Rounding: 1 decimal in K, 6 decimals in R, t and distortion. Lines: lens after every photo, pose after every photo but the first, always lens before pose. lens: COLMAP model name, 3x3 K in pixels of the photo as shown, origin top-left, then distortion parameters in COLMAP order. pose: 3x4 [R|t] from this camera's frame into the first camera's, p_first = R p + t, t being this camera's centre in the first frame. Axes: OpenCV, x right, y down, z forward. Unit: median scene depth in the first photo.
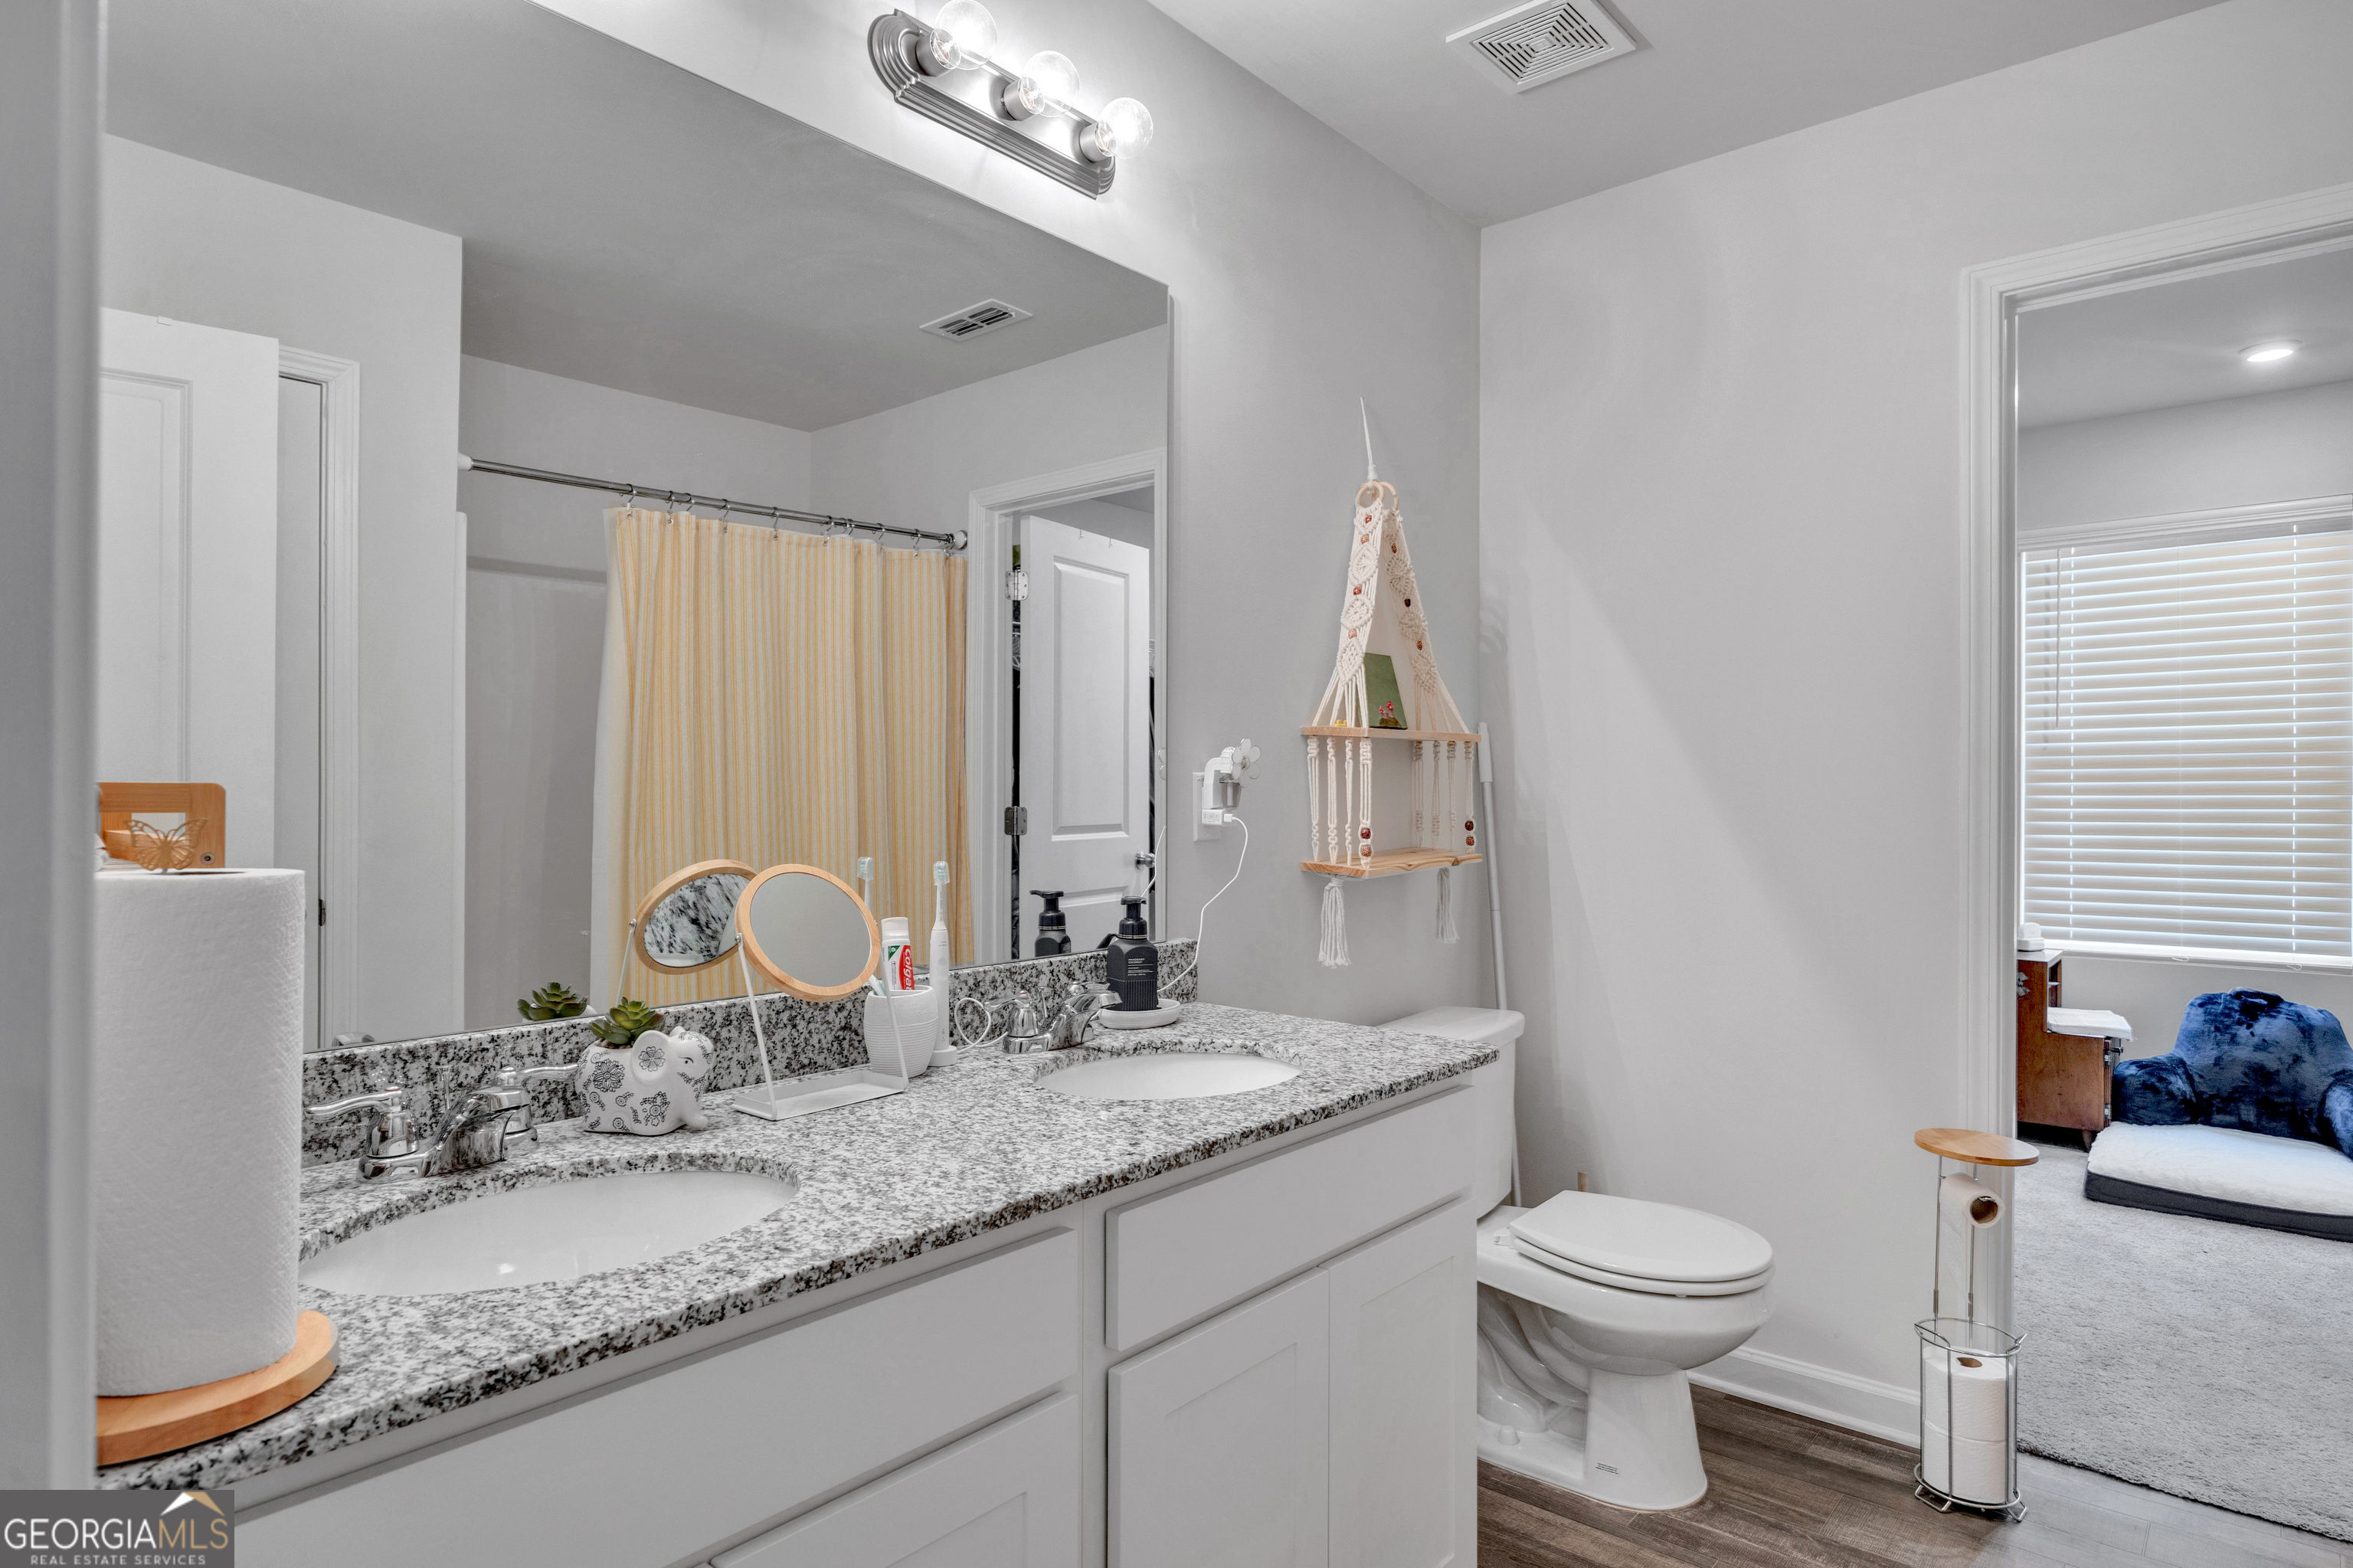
lens RADIAL K [[1341.7, 0, 1176.5], [0, 1341.7, 784.0], [0, 0, 1]] dist [0.001351, 0.000042]
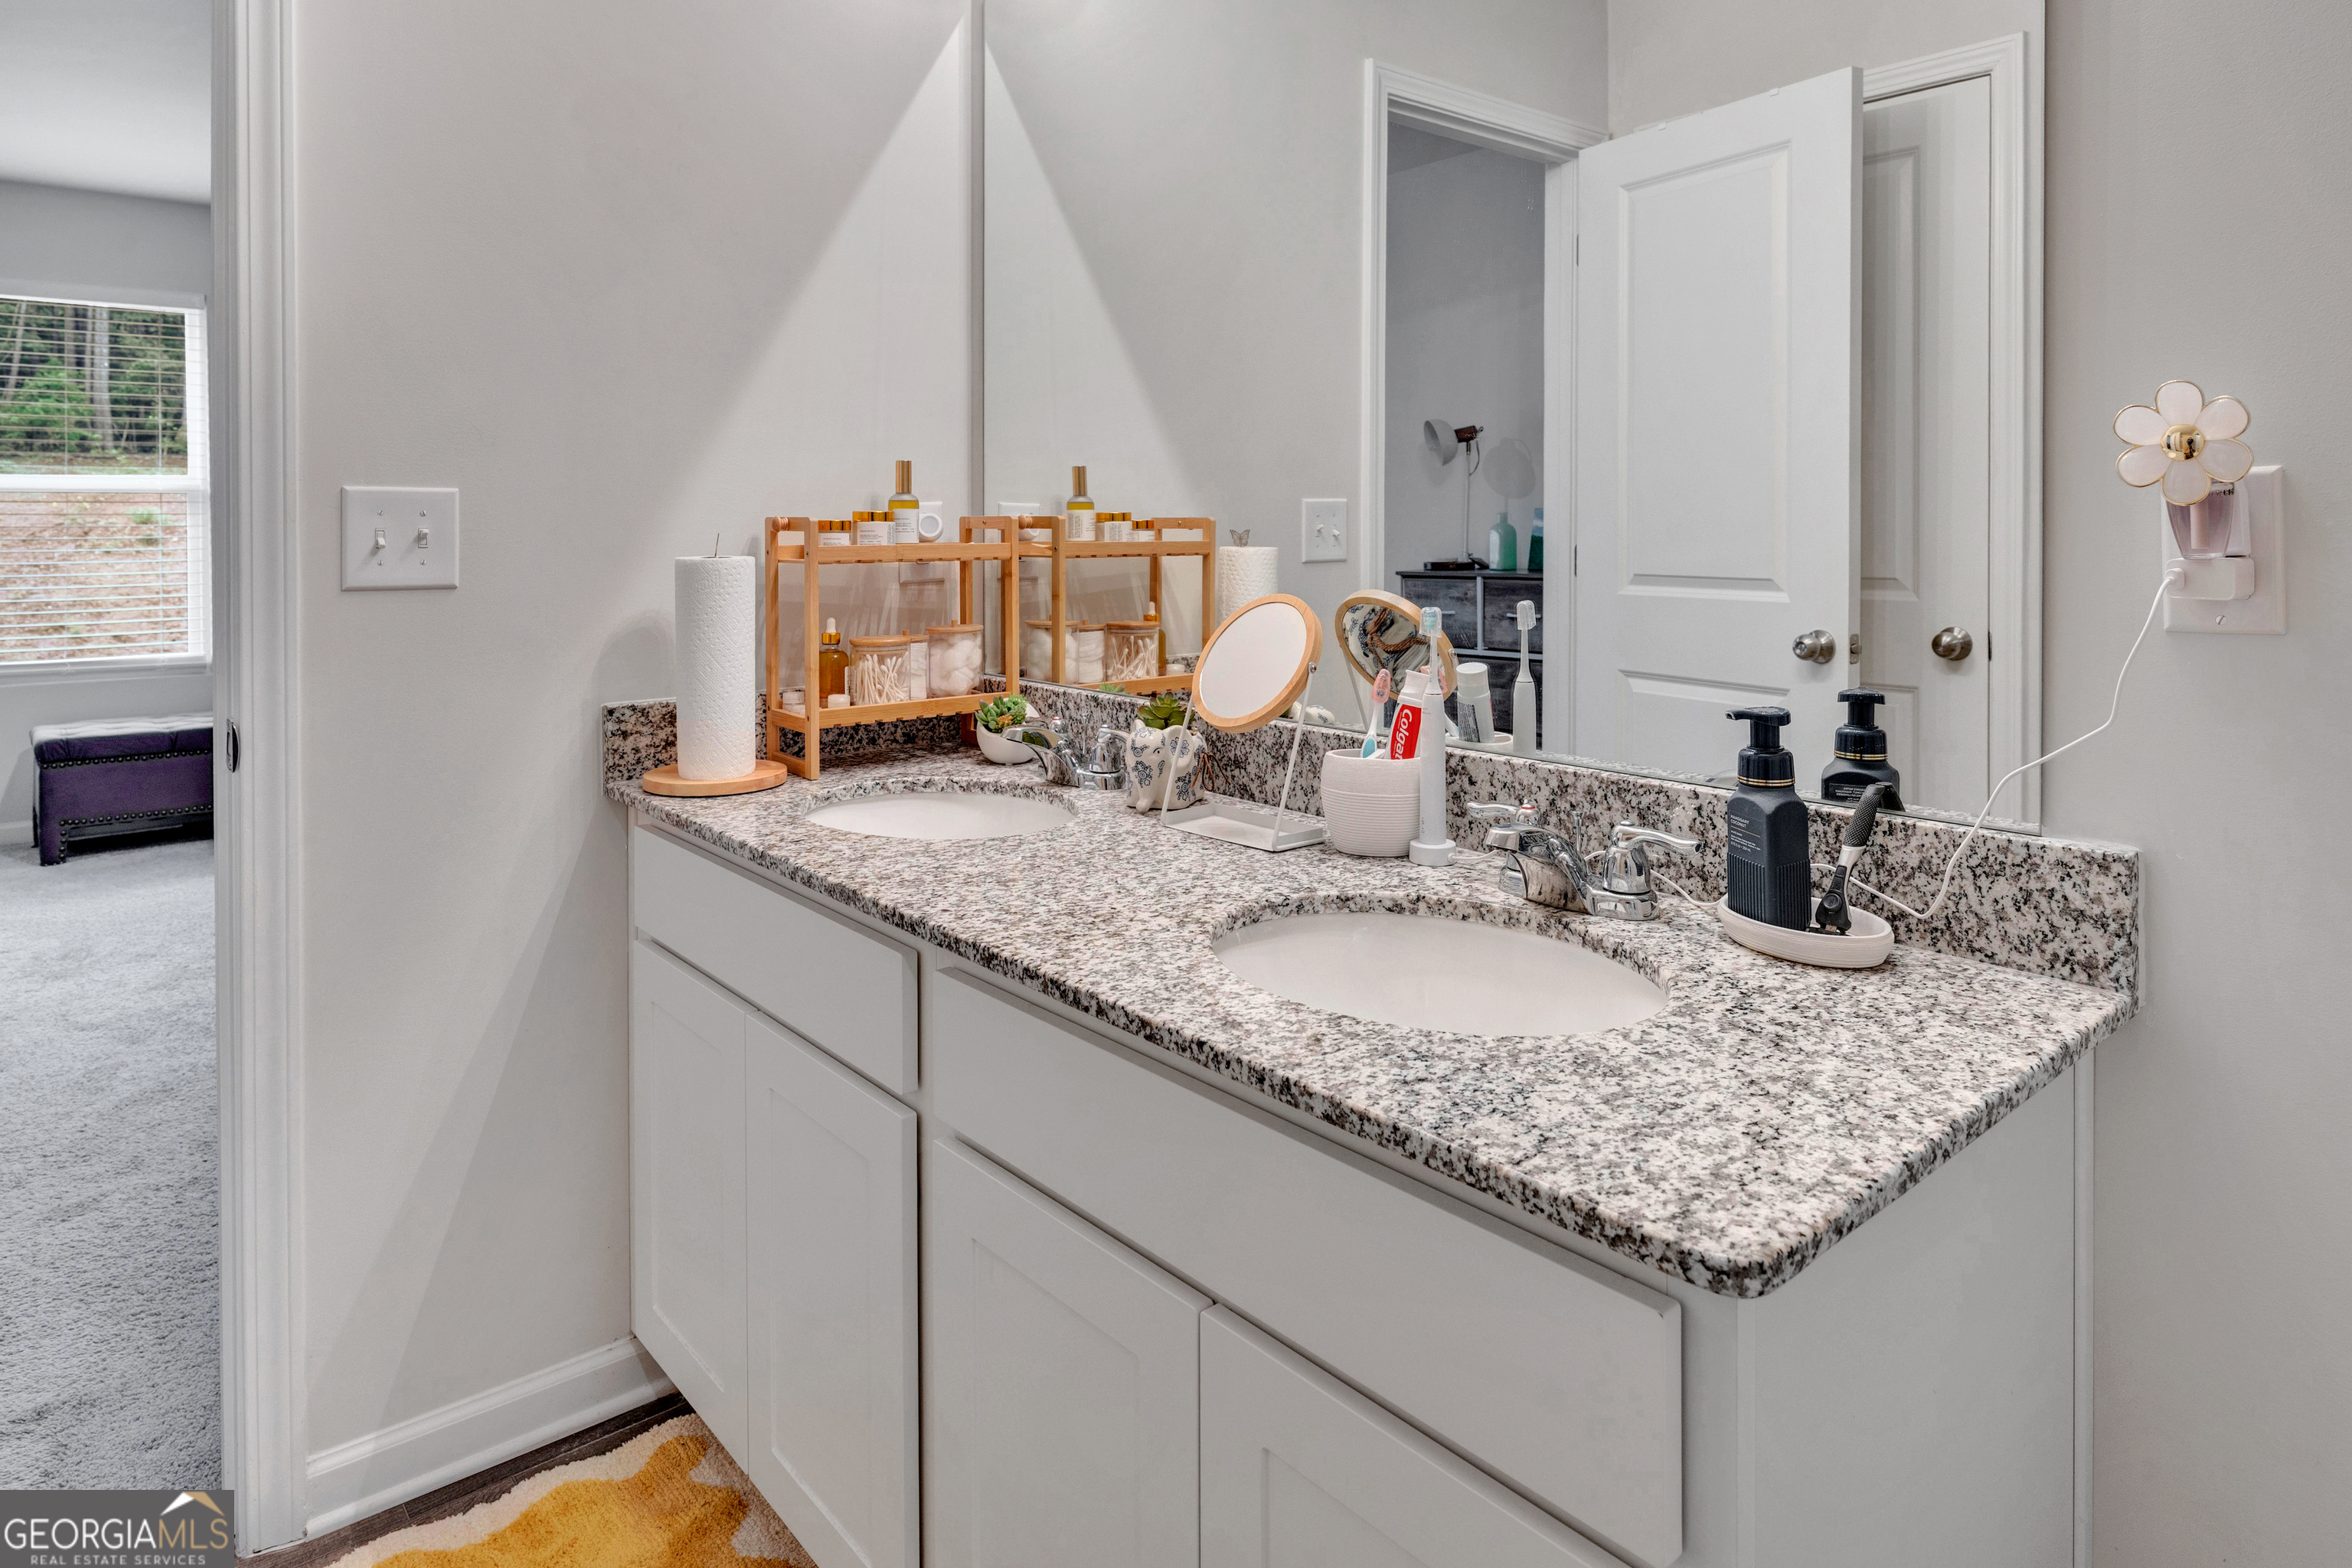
lens RADIAL K [[1341.0, 0, 1176.0], [0, 1341.0, 784.0], [0, 0, 1]] dist [0.001351, 0.000042]
pose [[-0.164972, 0.185271, -0.968741, 0.775365], [0.007150, 0.982397, 0.186666, 0.019962], [0.986272, 0.023868, -0.163393, 1.254408]]
